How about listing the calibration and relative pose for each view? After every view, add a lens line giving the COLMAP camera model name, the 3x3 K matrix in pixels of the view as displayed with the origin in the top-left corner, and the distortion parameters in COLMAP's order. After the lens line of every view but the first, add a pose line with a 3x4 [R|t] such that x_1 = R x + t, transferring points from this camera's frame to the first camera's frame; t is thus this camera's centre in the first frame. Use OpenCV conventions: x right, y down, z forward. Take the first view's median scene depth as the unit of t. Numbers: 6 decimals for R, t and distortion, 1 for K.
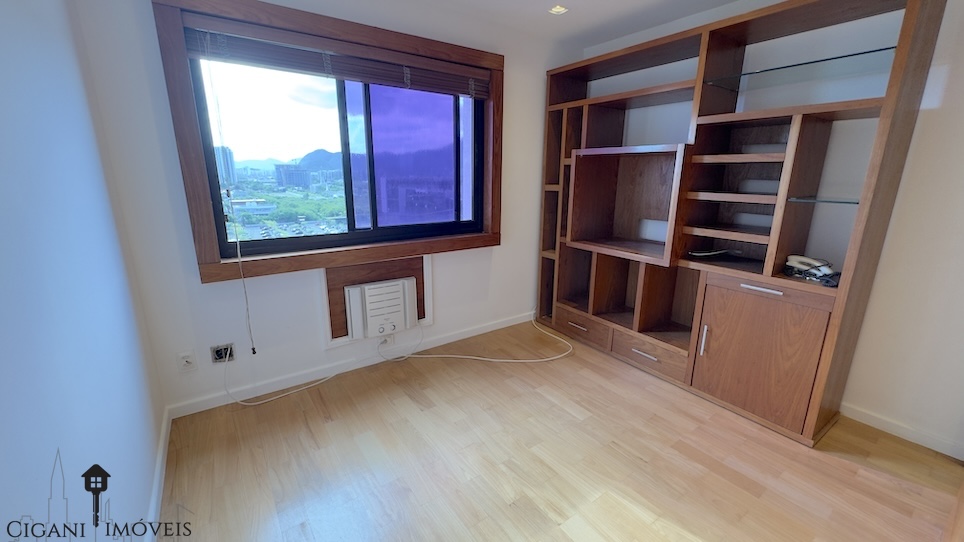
lens RADIAL K [[387.9, 0, 482.0], [0, 387.9, 271.0], [0, 0, 1]] dist [-0.000999, -0.000029]
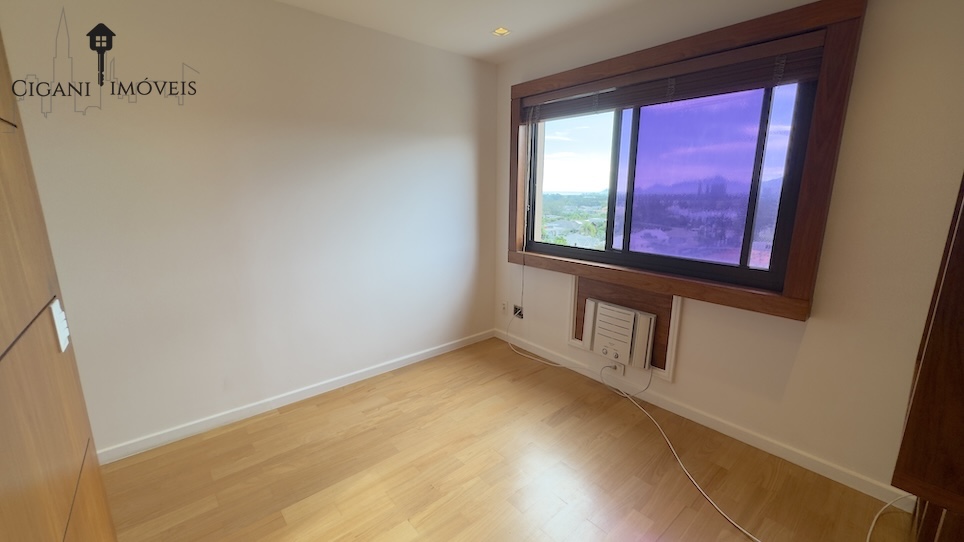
lens RADIAL K [[387.9, 0, 482.0], [0, 387.9, 271.0], [0, 0, 1]] dist [-0.000999, -0.000029]
pose [[0.092632, 0.198747, -0.975663, 0.672243], [-0.250134, 0.953098, 0.170402, -0.142290], [0.963770, 0.228262, 0.138001, 0.530314]]
